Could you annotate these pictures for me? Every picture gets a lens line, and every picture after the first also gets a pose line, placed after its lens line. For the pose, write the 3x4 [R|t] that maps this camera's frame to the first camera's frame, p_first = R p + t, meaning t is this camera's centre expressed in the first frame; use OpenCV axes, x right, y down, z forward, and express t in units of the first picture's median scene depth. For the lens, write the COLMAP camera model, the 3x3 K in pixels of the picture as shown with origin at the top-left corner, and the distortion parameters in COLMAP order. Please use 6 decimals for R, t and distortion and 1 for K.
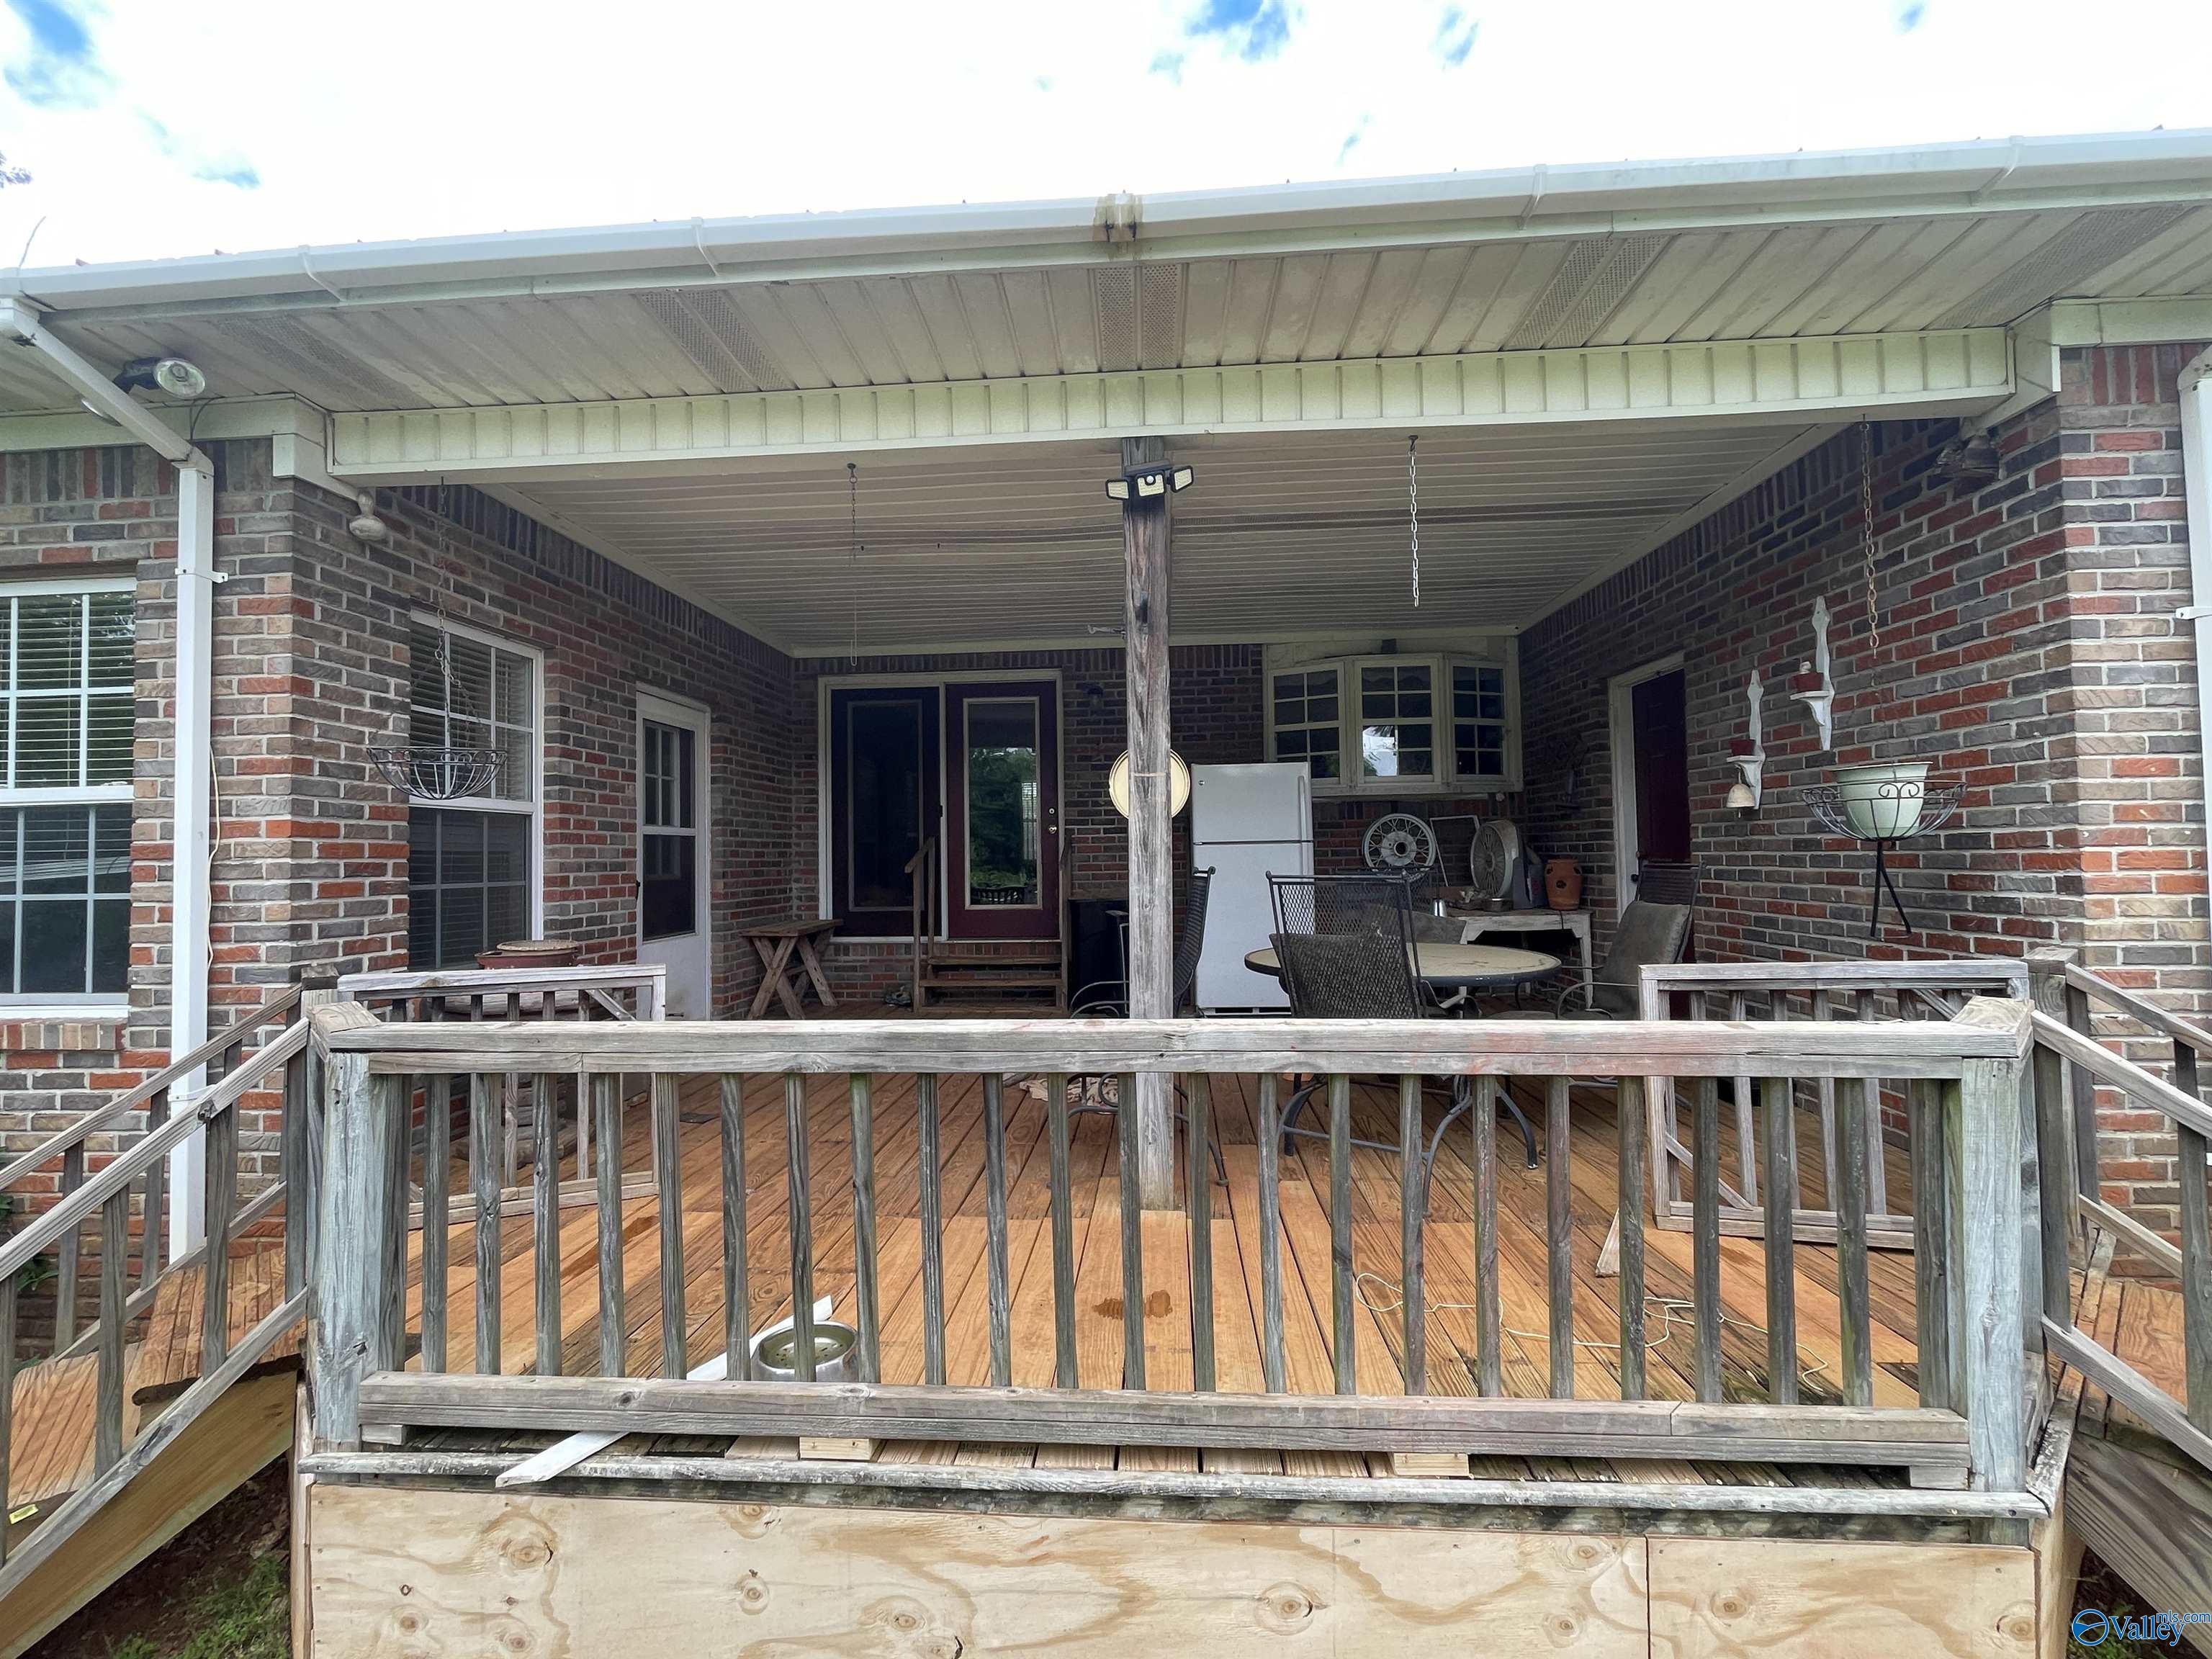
lens RADIAL K [[911.3, 0, 1106.0], [0, 911.3, 829.5], [0, 0, 1]] dist [-0.012706, -0.000077]
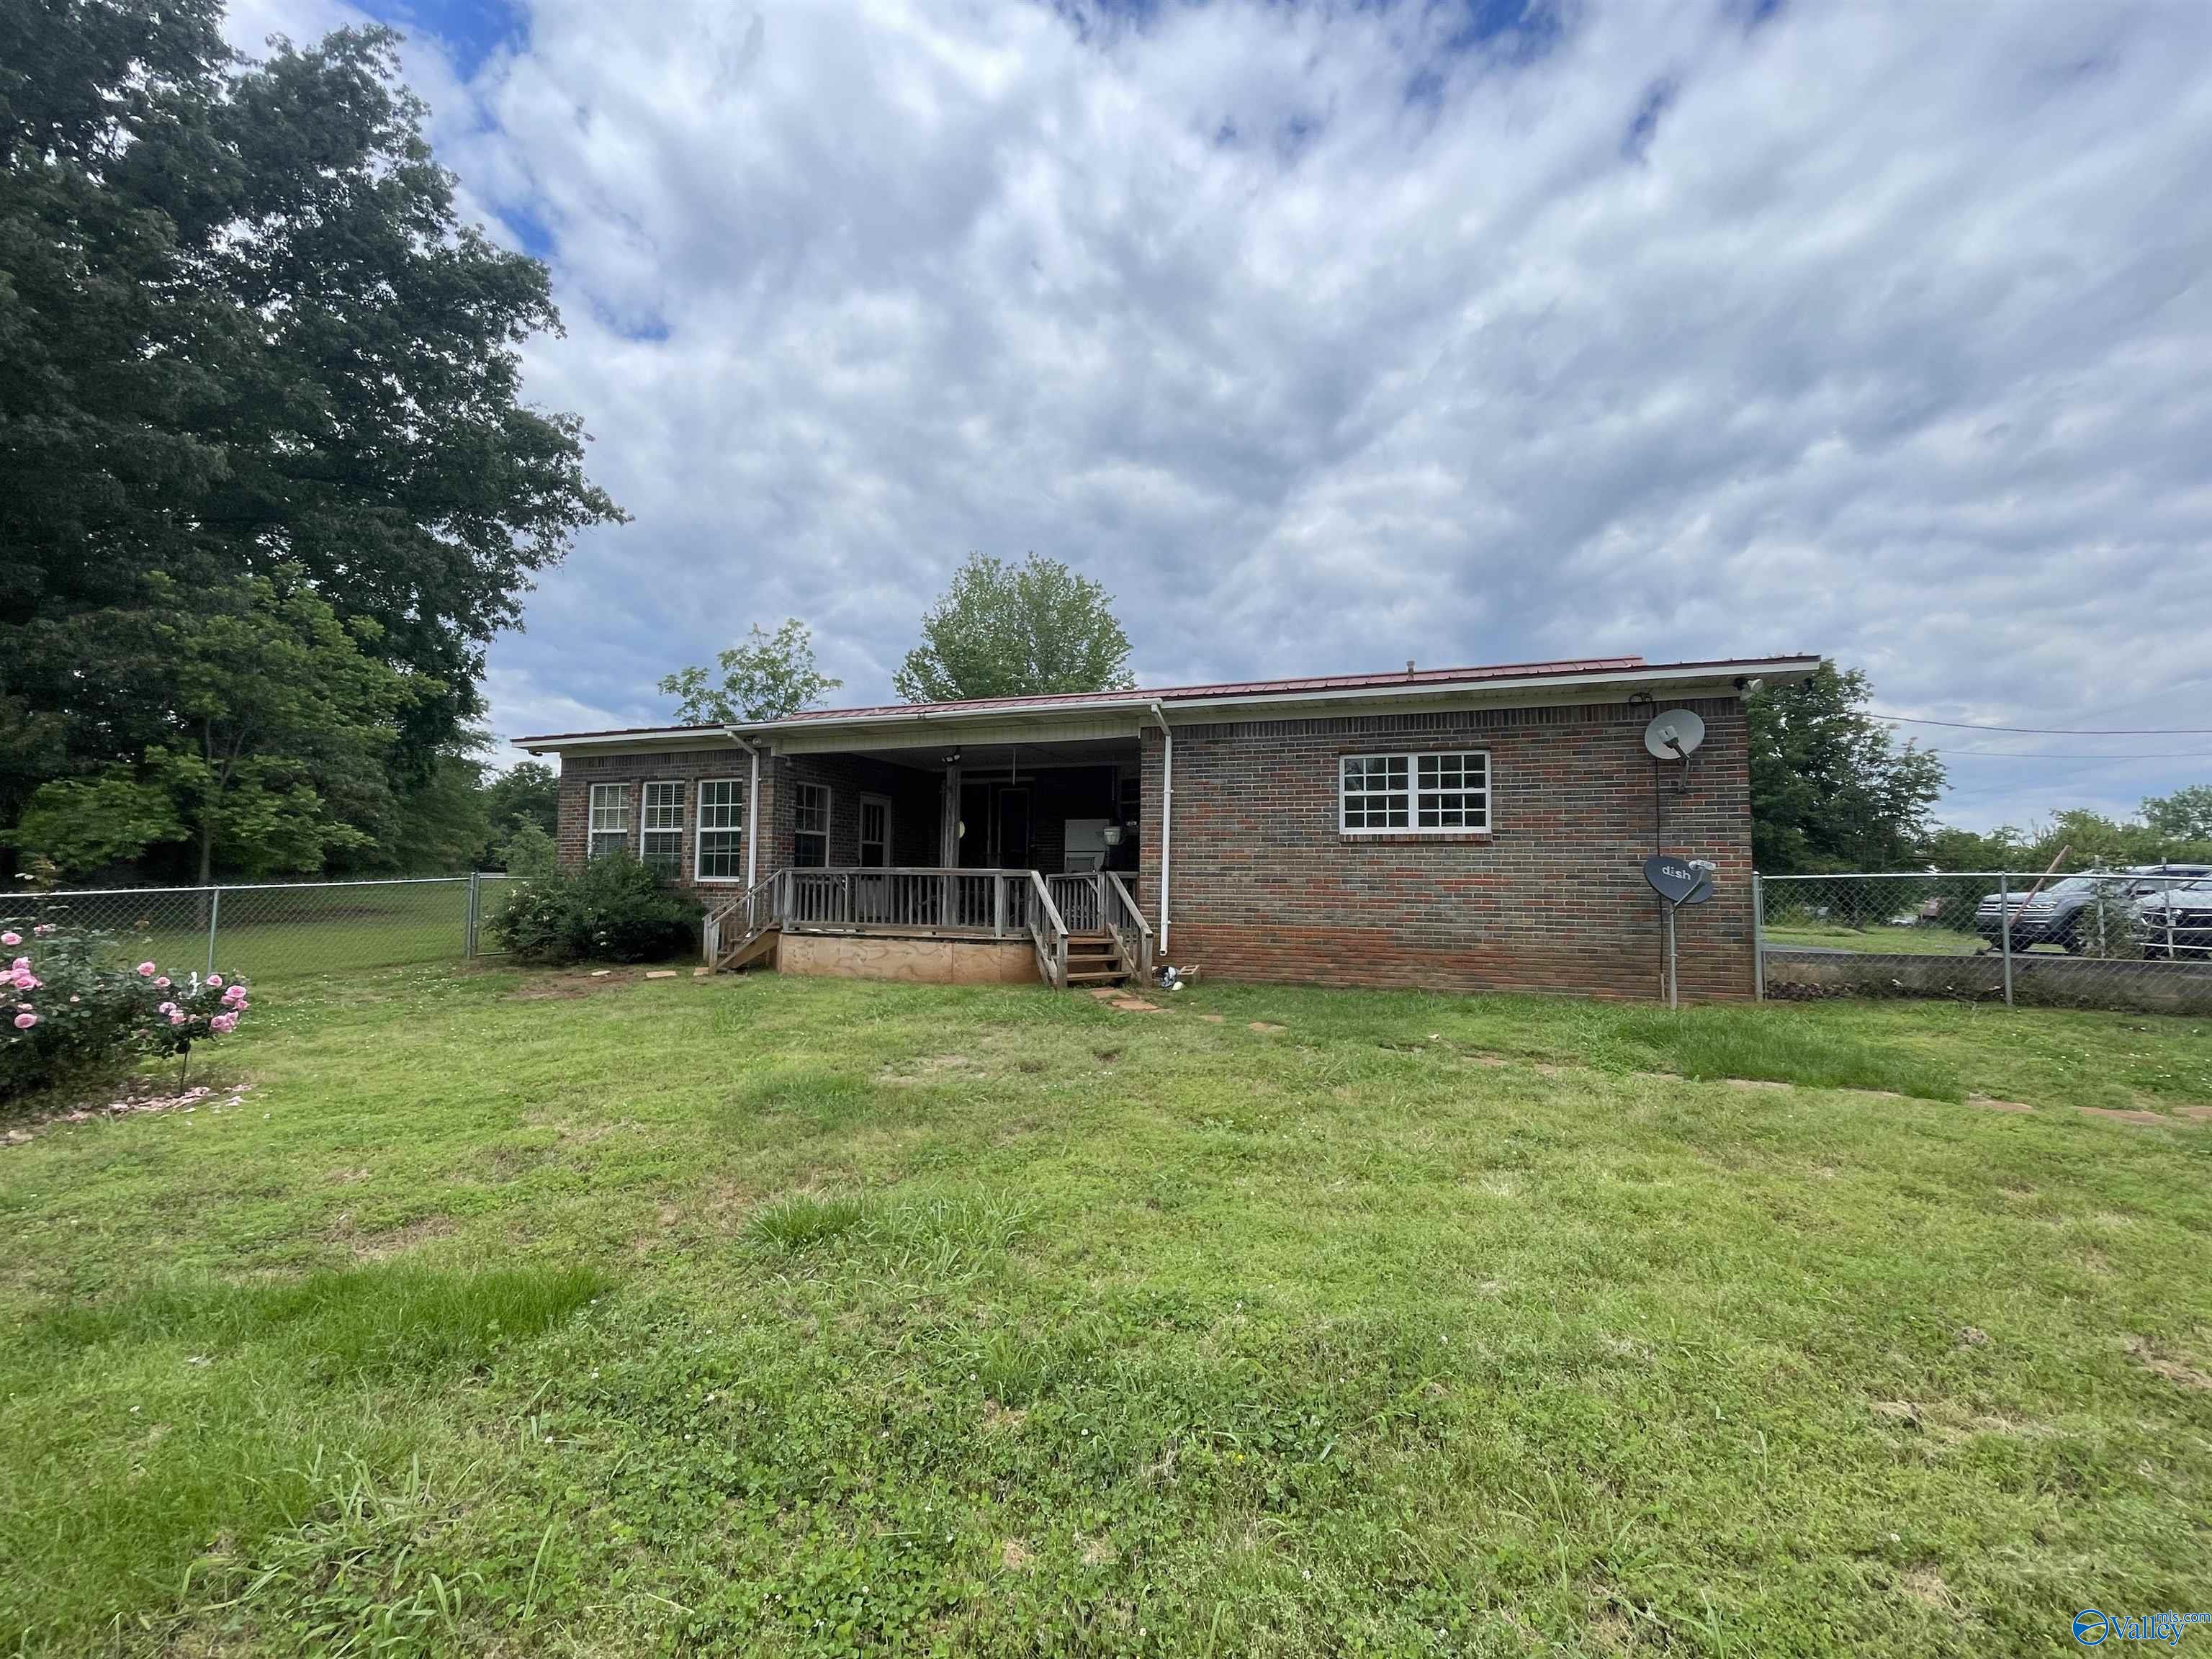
lens RADIAL K [[992.3, 0, 1106.0], [0, 992.3, 829.5], [0, 0, 1]] dist [-0.001762, -0.000118]
pose [[0.945040, 0.003145, -0.326941, 2.091017], [-0.011647, 0.999643, -0.024051, 0.054375], [0.326748, 0.026537, 0.944739, -2.877121]]
